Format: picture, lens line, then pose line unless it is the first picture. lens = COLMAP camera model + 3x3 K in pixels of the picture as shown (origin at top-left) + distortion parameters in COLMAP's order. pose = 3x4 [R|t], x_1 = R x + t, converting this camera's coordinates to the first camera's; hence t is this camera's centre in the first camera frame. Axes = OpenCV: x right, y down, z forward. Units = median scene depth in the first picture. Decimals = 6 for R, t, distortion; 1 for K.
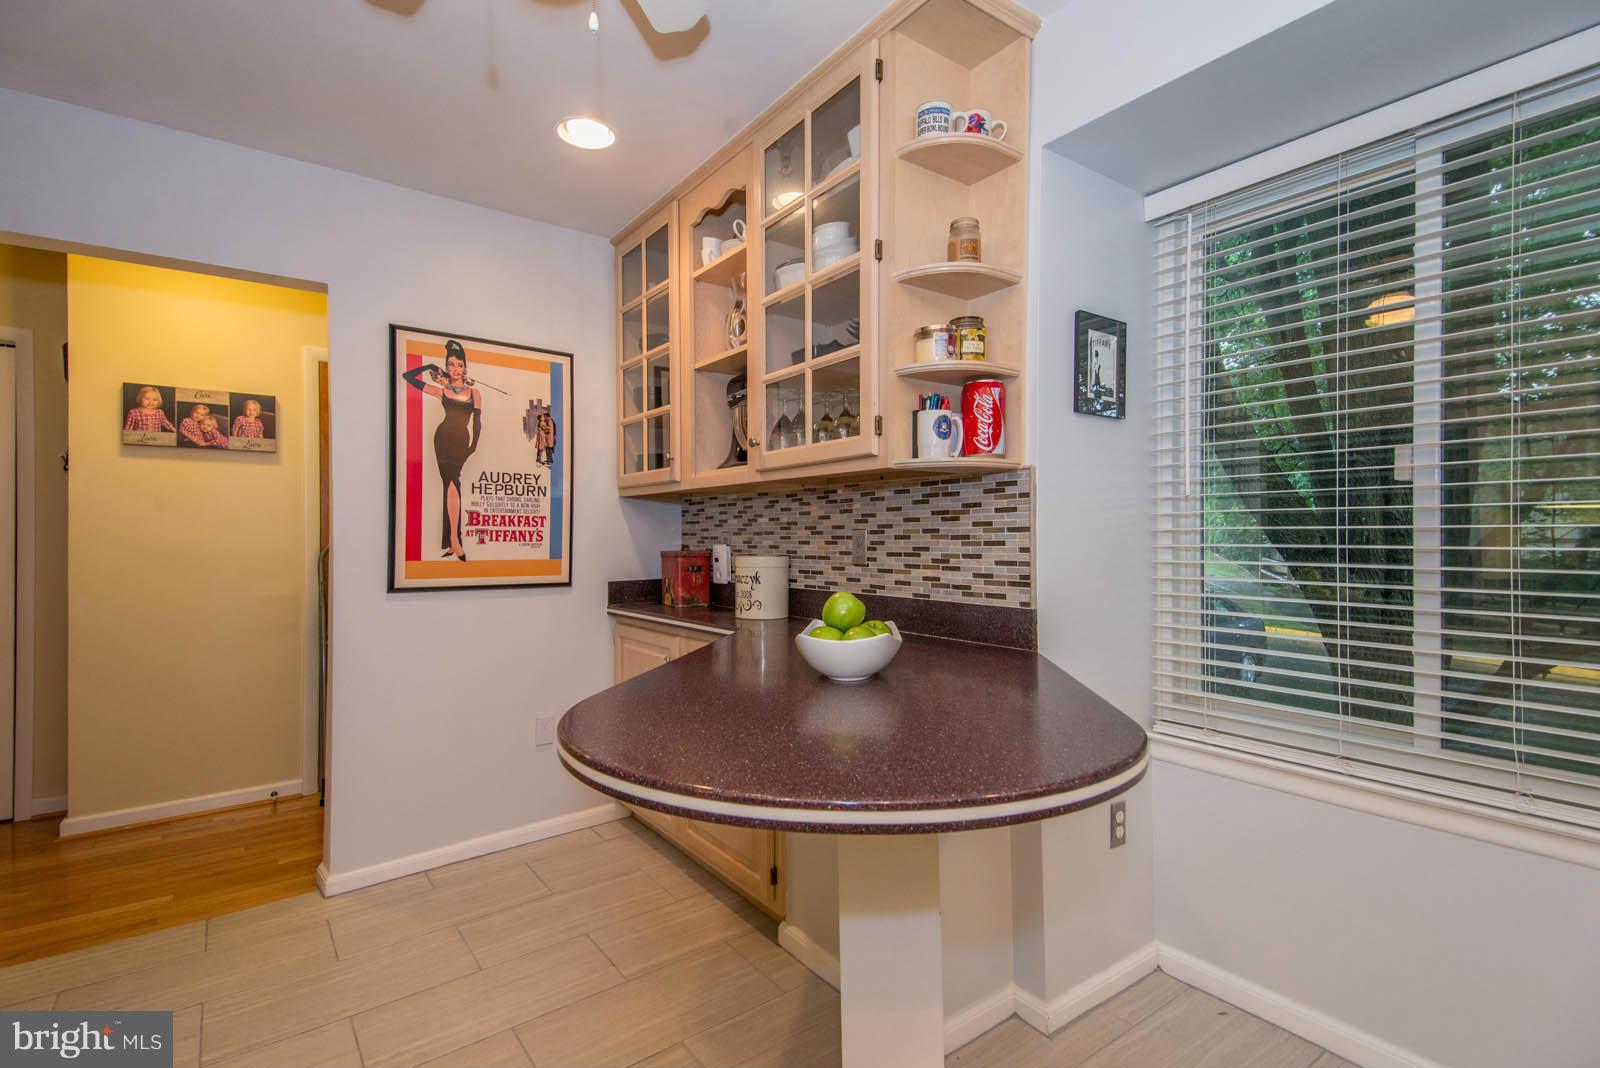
lens RADIAL K [[739.3, 0, 799.0], [0, 739.3, 534.1], [0, 0, 1]] dist [0.033942, -0.012893]
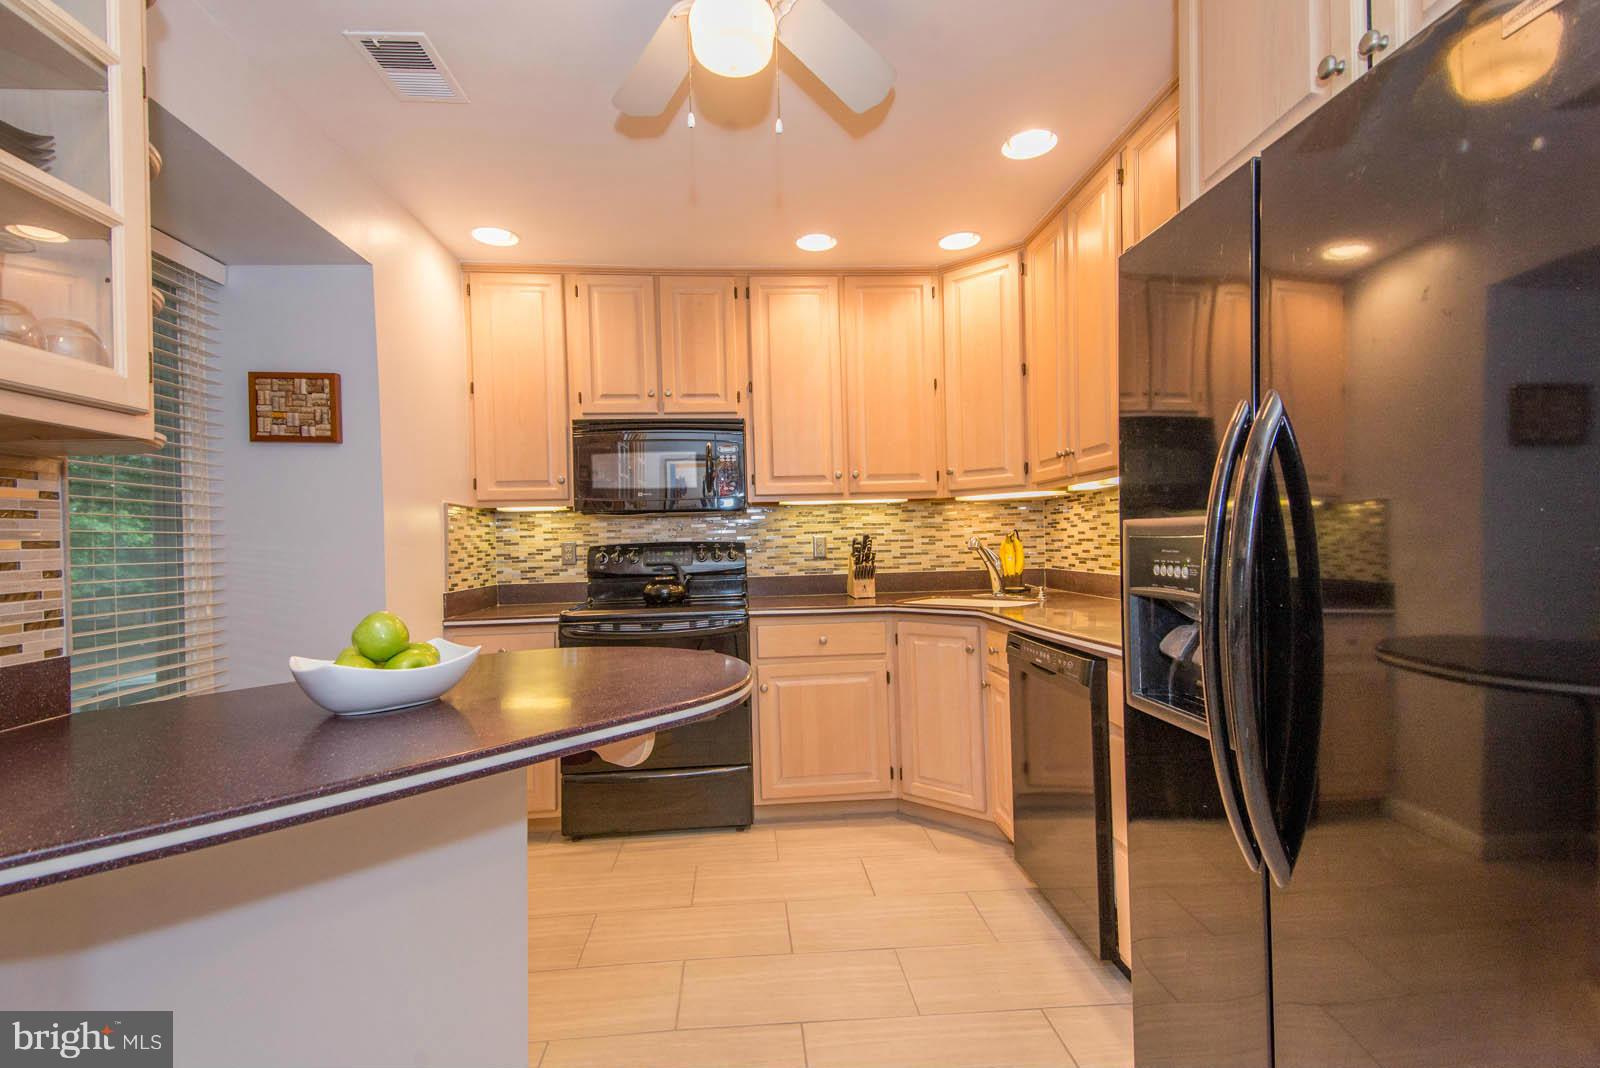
lens RADIAL K [[739.3, 0, 801.5], [0, 739.3, 533.8], [0, 0, 1]] dist [0.033942, -0.012893]
pose [[-0.859130, 0.023328, 0.511226, -0.548569], [0.018864, 0.999725, -0.013918, 0.005712], [-0.511410, -0.002313, -0.859334, 1.041734]]
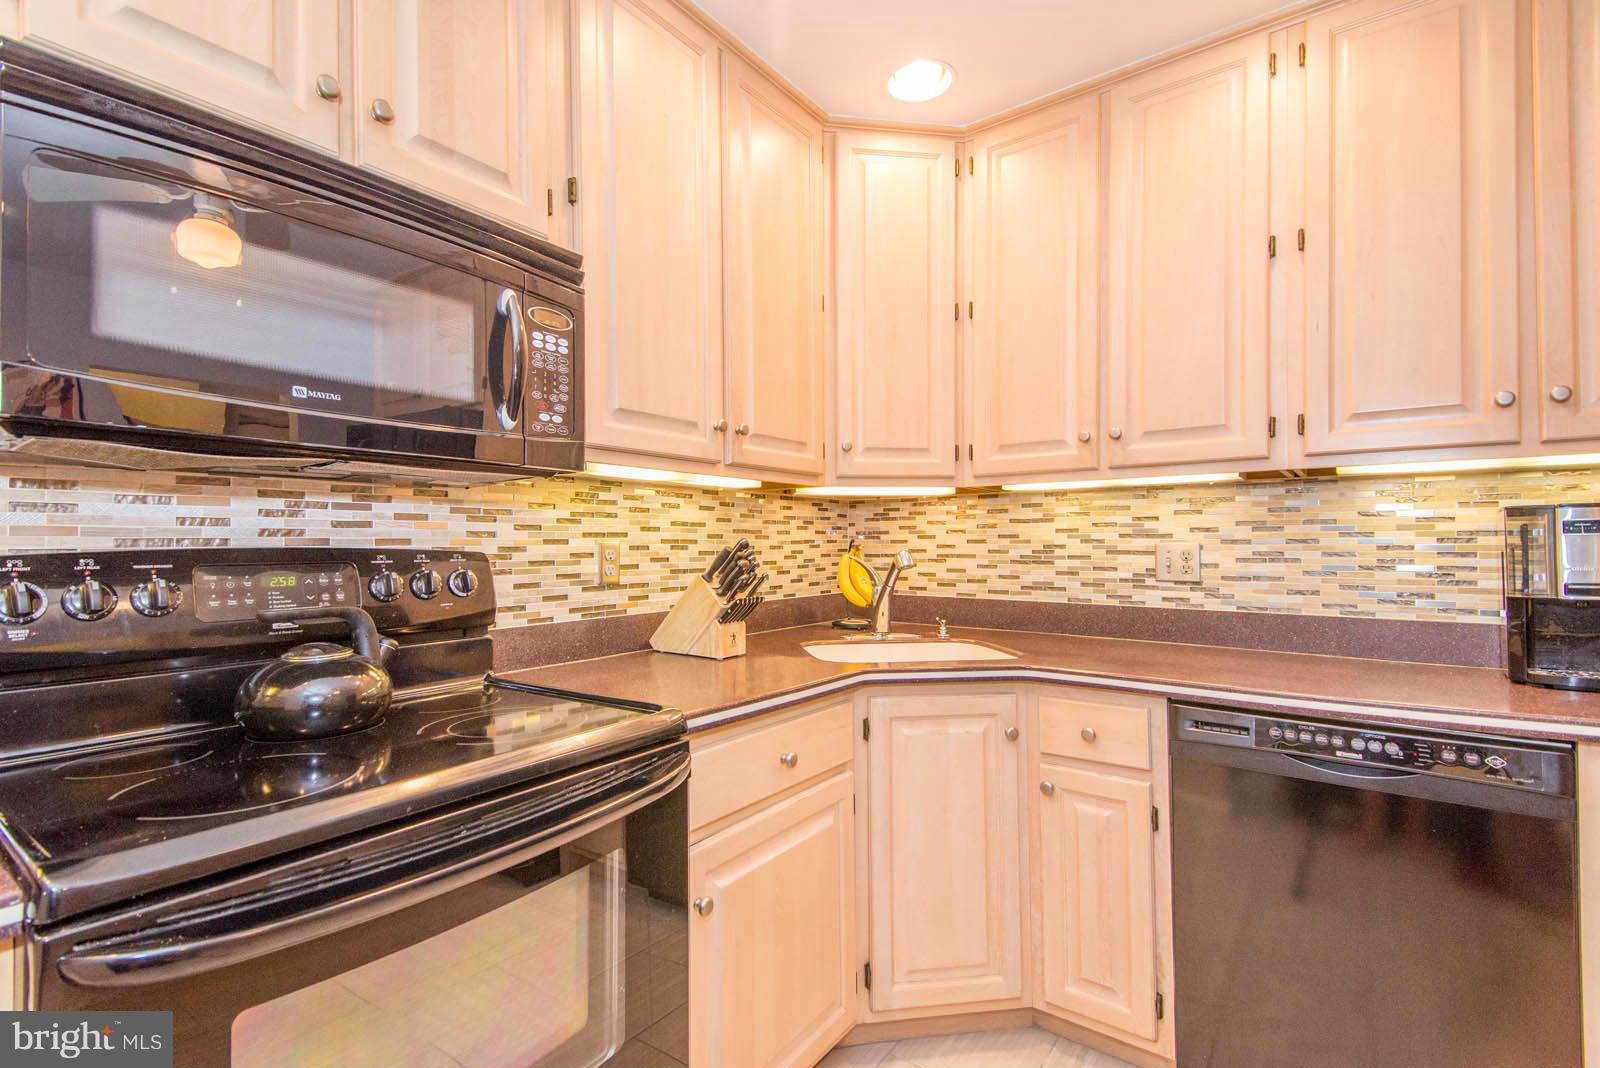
lens RADIAL K [[739.3, 0, 805.4], [0, 739.3, 540.0], [0, 0, 1]] dist [0.033942, -0.012893]
pose [[-0.949872, -0.002402, -0.312629, 0.356442], [0.001510, 0.999924, -0.012270, -0.003303], [0.312635, -0.012127, -0.949796, 0.449780]]
